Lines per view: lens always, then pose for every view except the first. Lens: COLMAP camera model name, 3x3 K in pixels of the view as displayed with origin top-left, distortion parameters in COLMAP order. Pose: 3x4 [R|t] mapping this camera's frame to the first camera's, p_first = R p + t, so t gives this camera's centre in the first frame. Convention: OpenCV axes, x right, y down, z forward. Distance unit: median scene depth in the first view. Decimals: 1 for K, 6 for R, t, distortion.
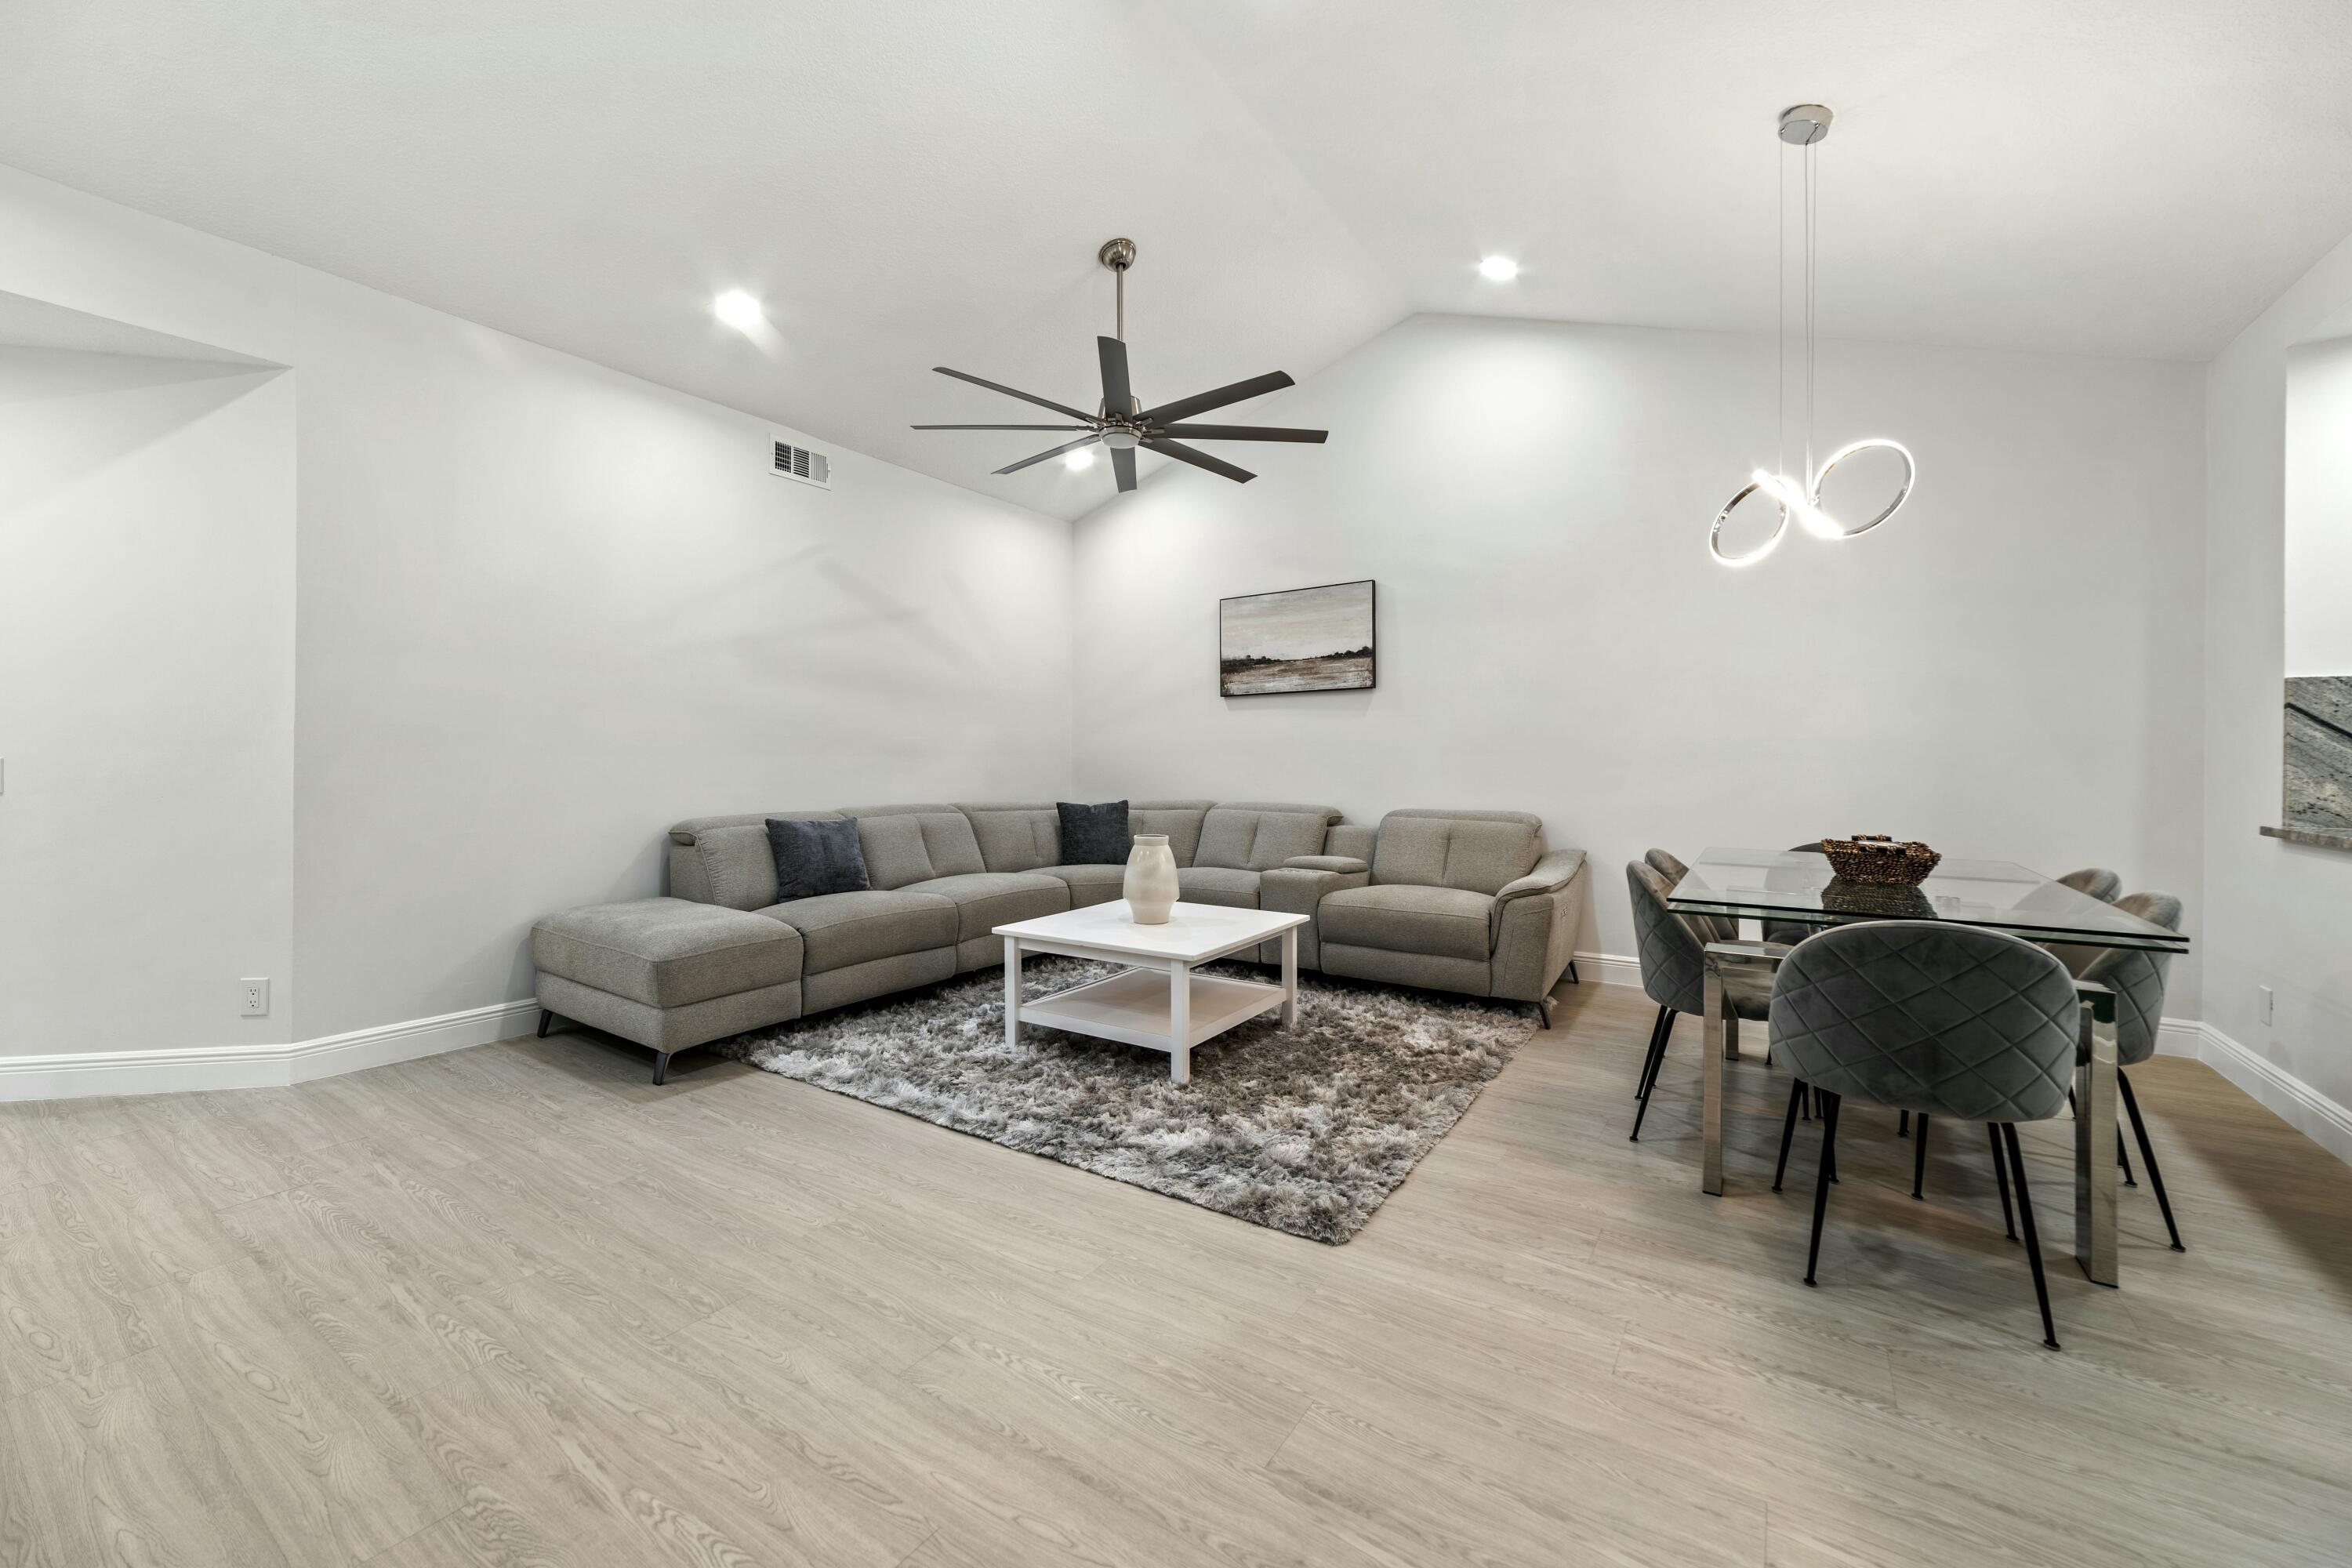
lens RADIAL K [[930.9, 0, 1153.7], [0, 930.9, 746.4], [0, 0, 1]] dist [-0.003875, -0.000027]
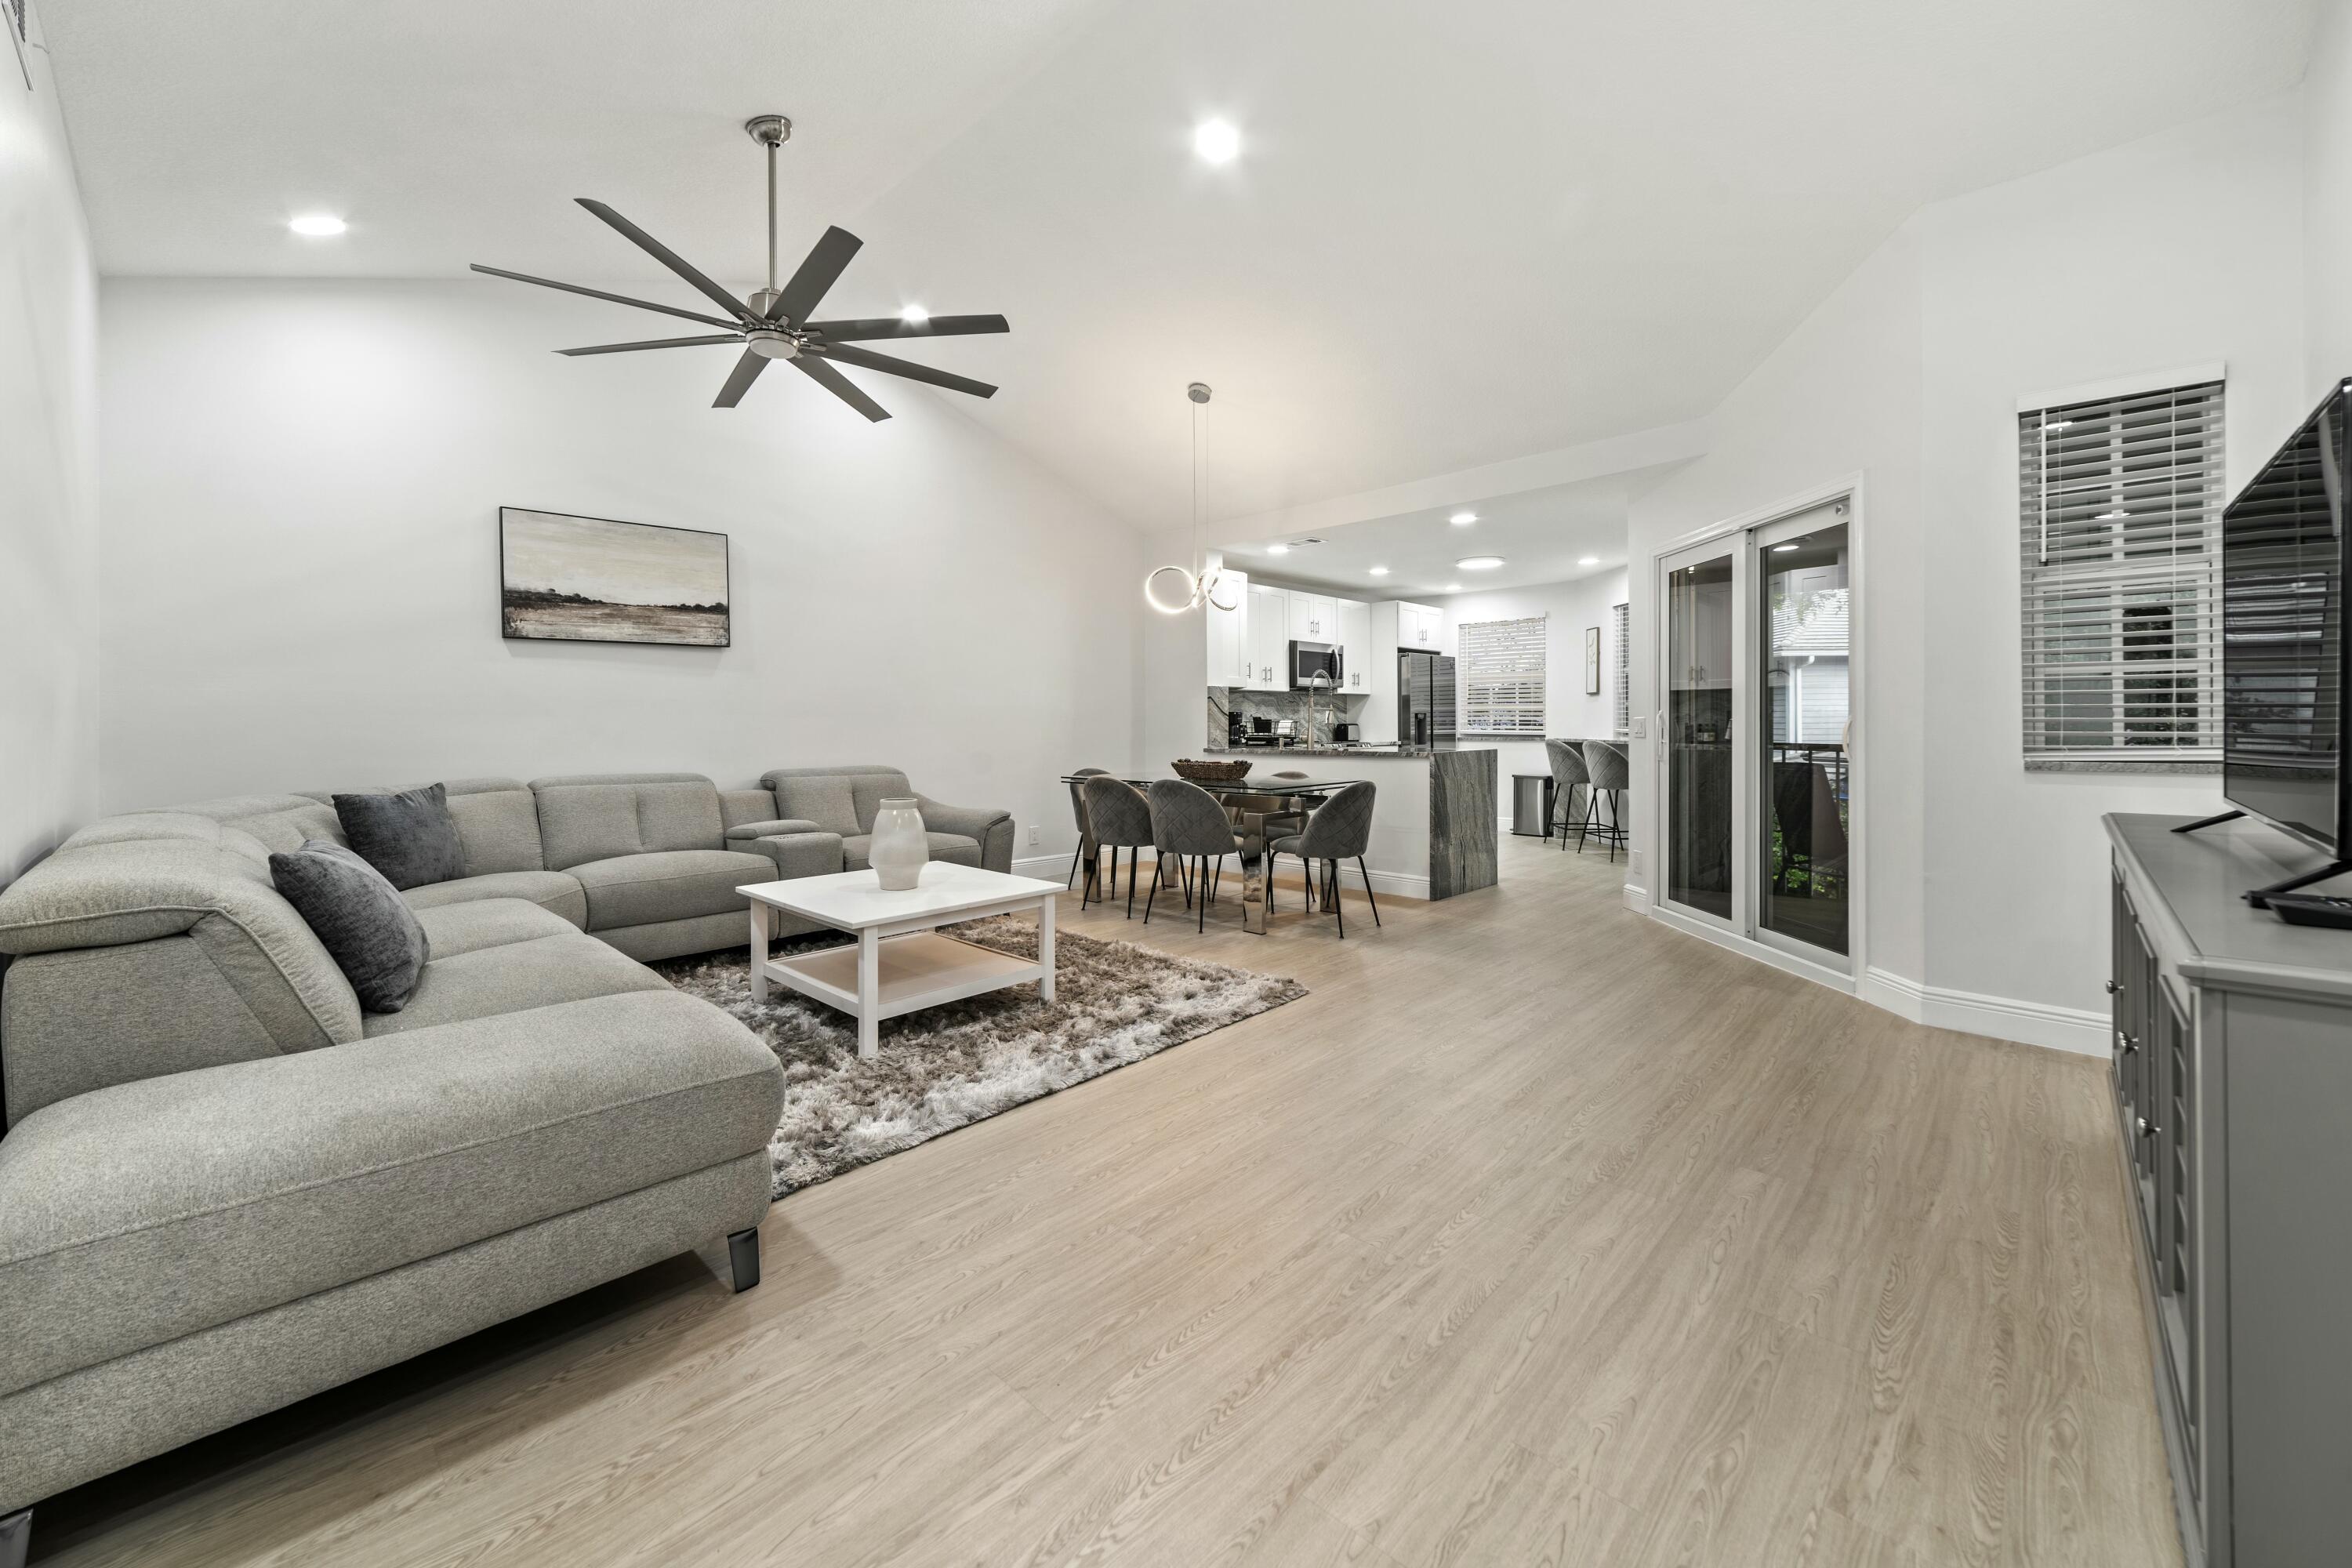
lens RADIAL K [[930.9, 0, 1178.8], [0, 930.9, 718.0], [0, 0, 1]] dist [-0.003875, -0.000027]
pose [[0.144812, -0.001008, 0.989459, -0.652224], [-0.014534, 0.999889, 0.003146, 0.000801], [-0.989352, -0.014836, 0.144782, 0.398736]]
